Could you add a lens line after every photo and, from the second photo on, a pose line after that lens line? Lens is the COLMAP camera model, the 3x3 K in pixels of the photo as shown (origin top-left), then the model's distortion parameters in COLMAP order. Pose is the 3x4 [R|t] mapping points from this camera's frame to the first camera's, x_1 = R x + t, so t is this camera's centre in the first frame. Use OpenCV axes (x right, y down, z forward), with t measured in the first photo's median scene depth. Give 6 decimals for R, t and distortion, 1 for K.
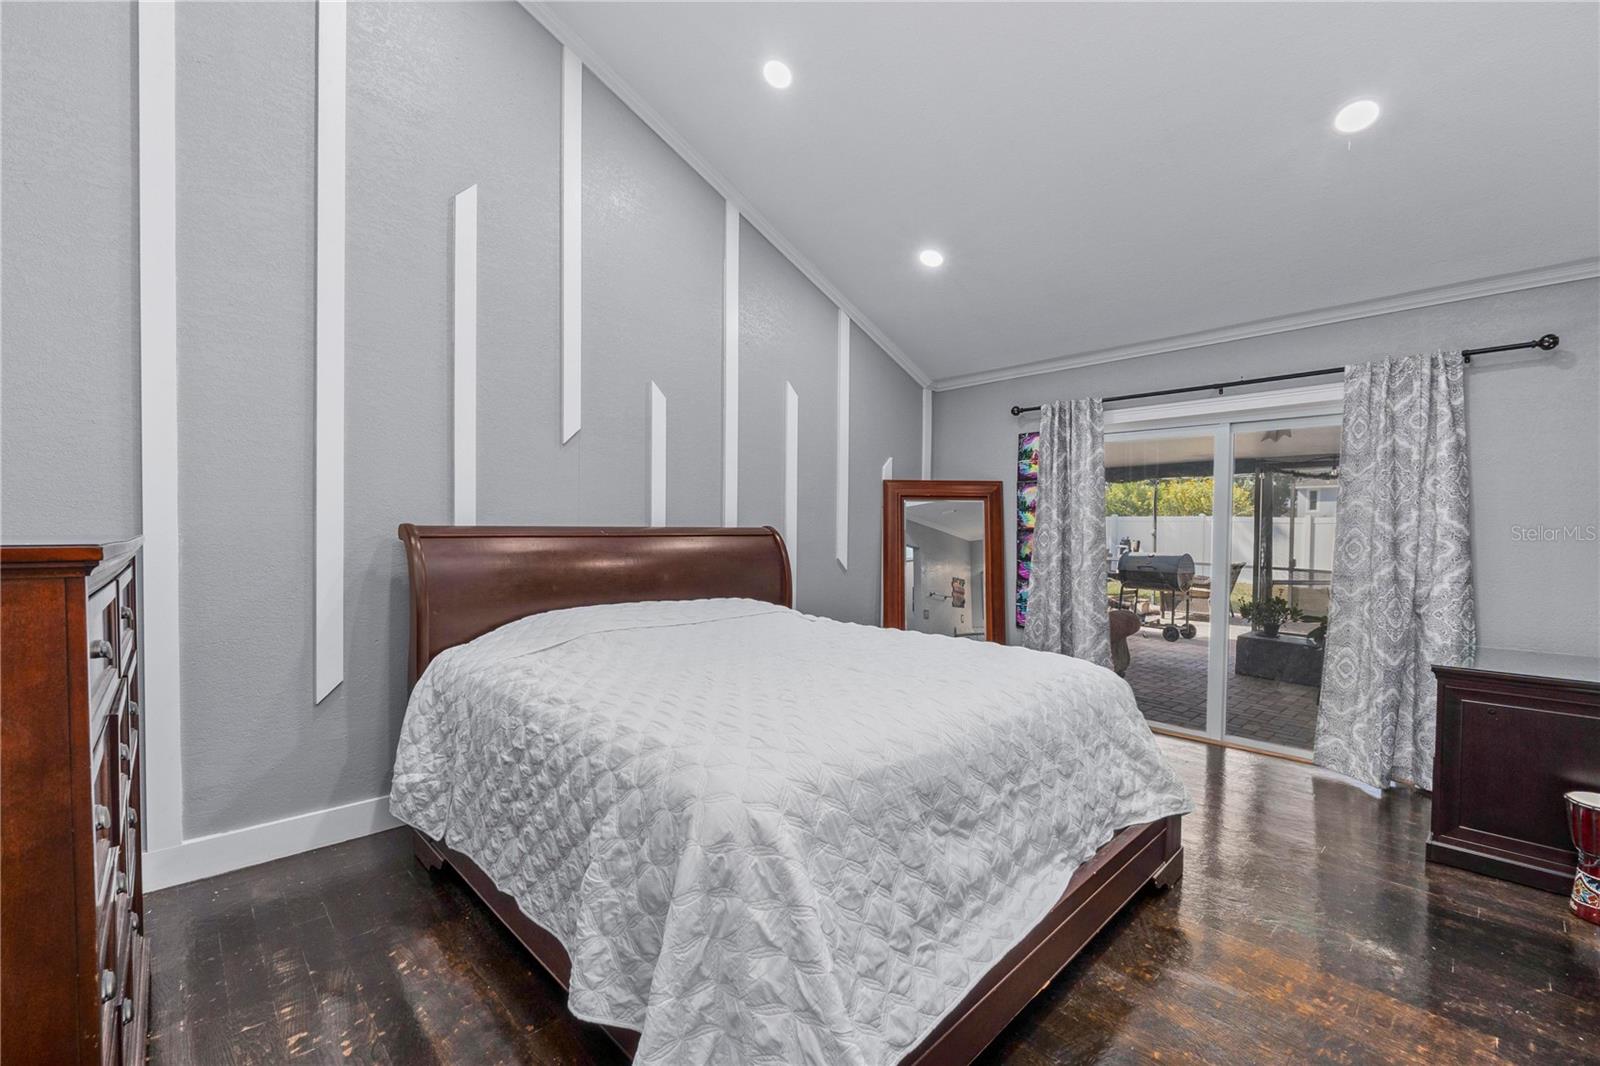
lens RADIAL K [[670.5, 0, 803.8], [0, 670.5, 539.0], [0, 0, 1]] dist [-0.008985, -0.000469]
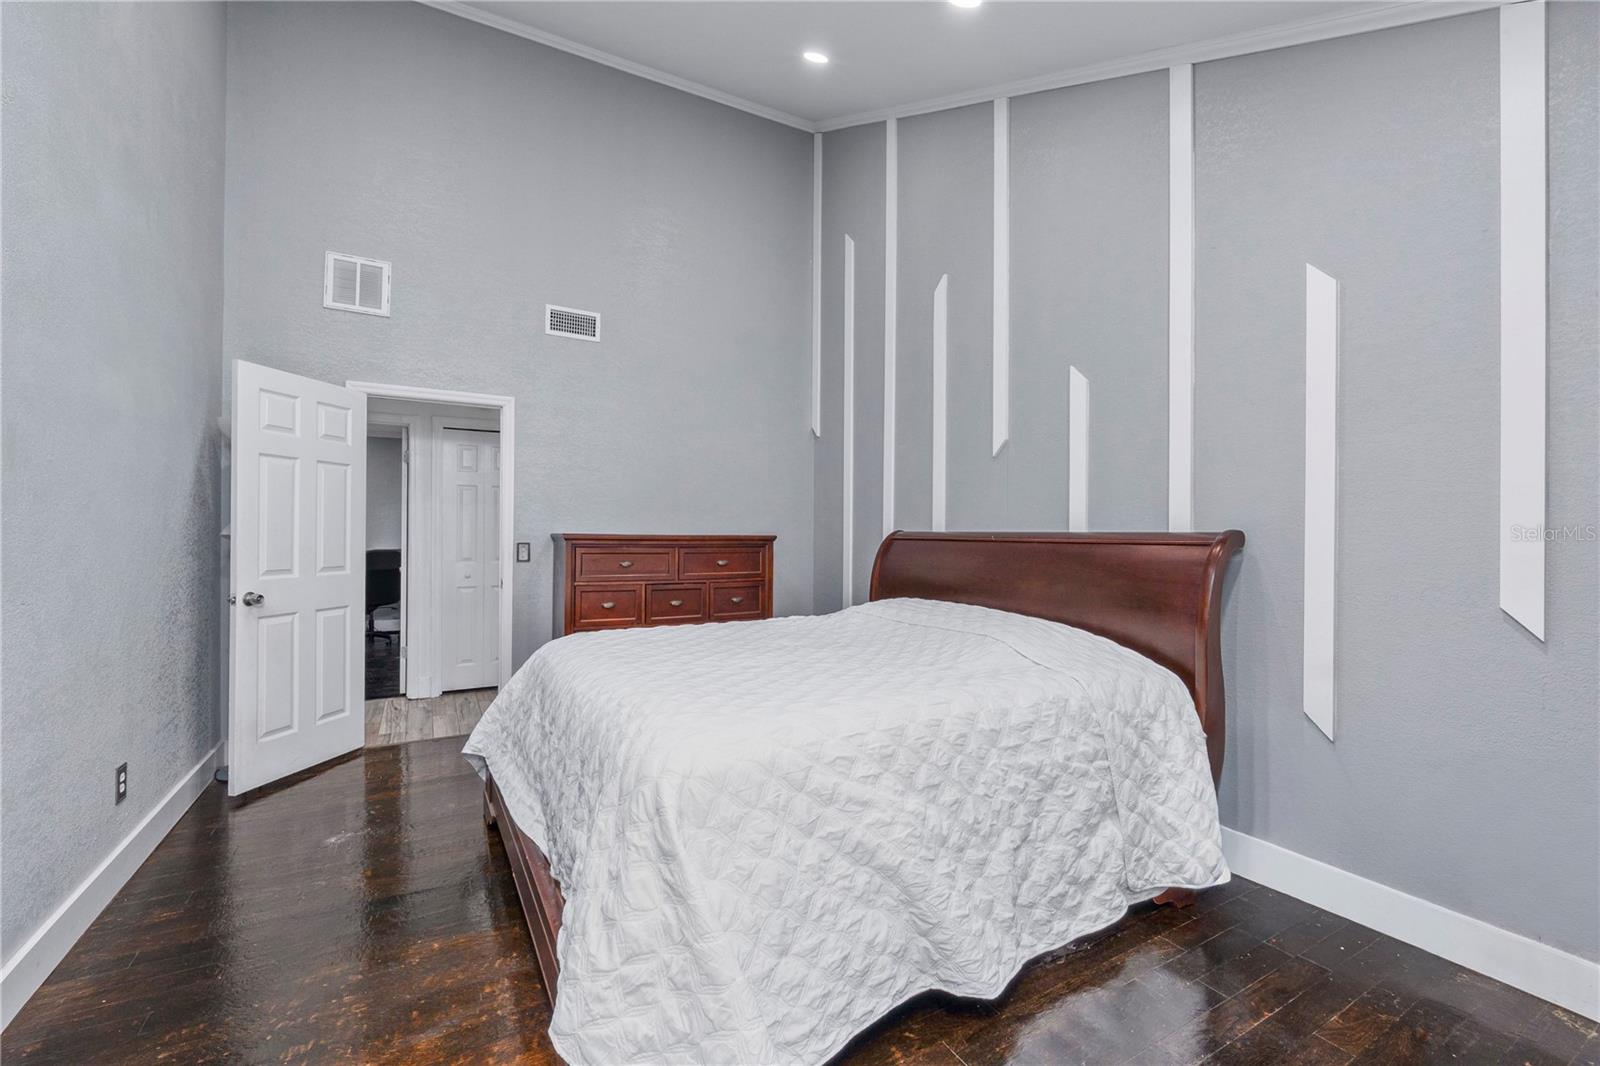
lens RADIAL K [[670.5, 0, 798.3], [0, 670.5, 535.2], [0, 0, 1]] dist [-0.008985, -0.000469]
pose [[-0.253389, -0.005950, -0.967346, 0.700160], [-0.019520, 0.999809, -0.001036, -0.005578], [0.967167, 0.018620, -0.253457, 0.858635]]
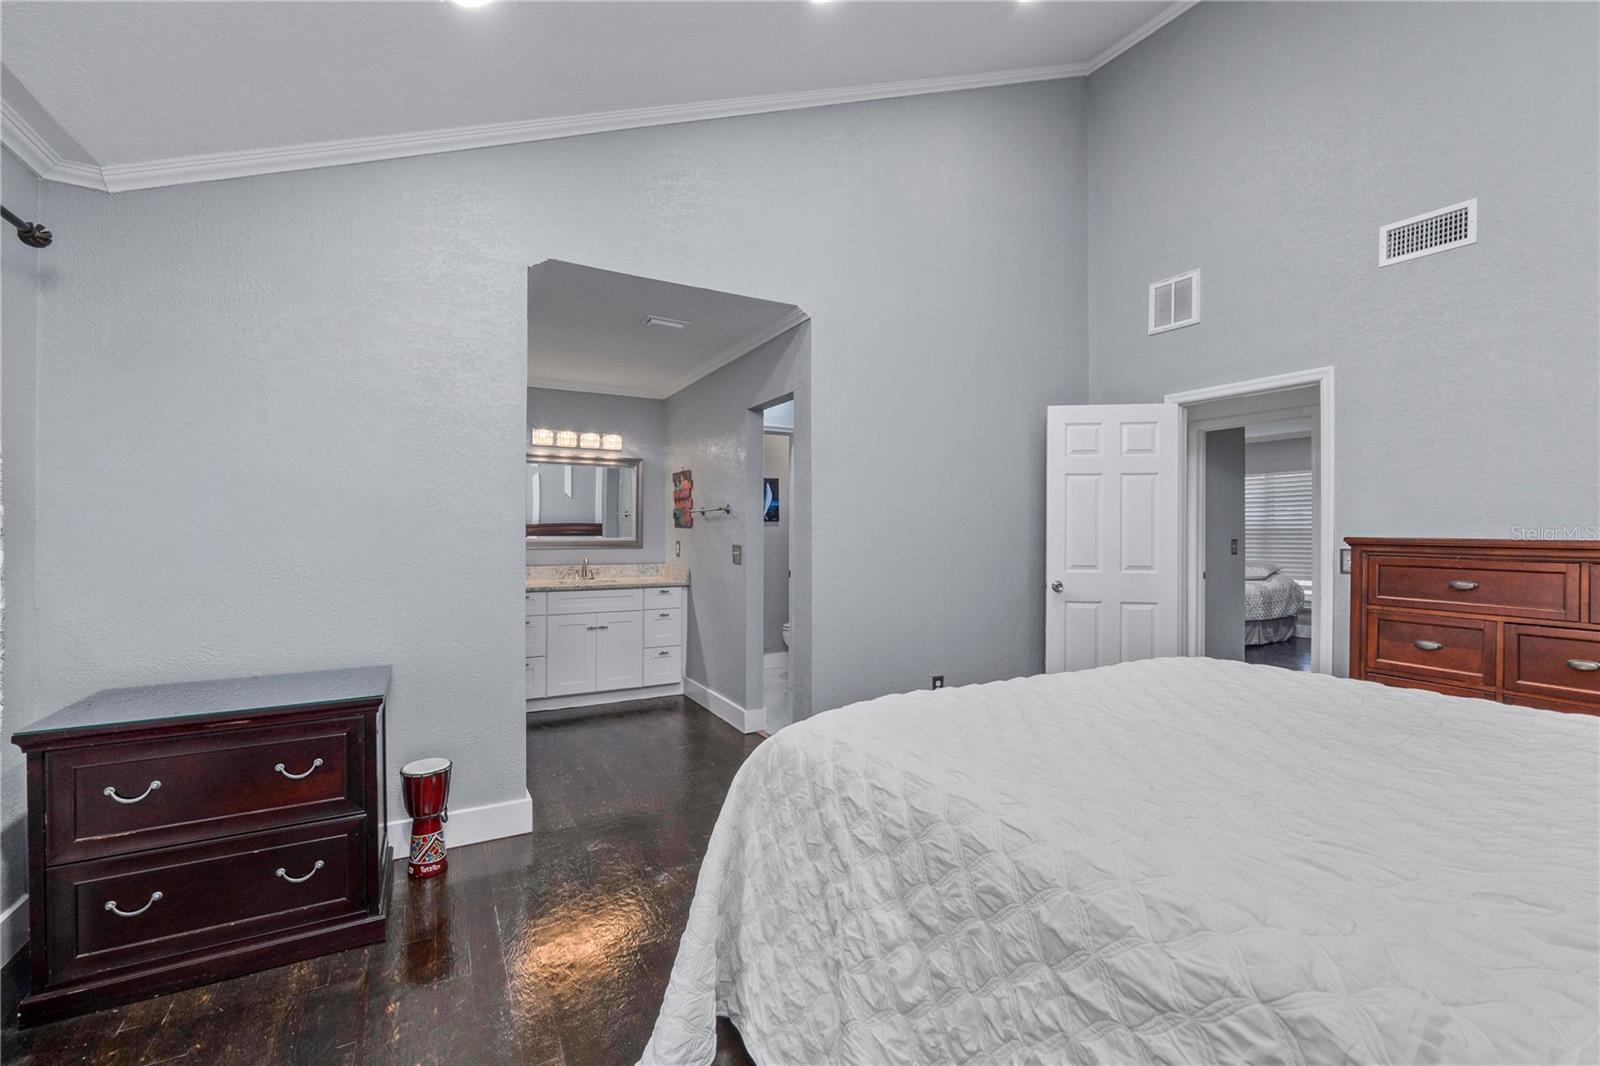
lens RADIAL K [[670.5, 0, 812.5], [0, 670.5, 530.0], [0, 0, 1]] dist [-0.008985, -0.000469]
pose [[-0.968101, -0.009868, 0.250364, 0.167077], [-0.007369, 0.999913, 0.010917, -0.014278], [-0.250450, 0.008724, -0.968090, 1.154661]]
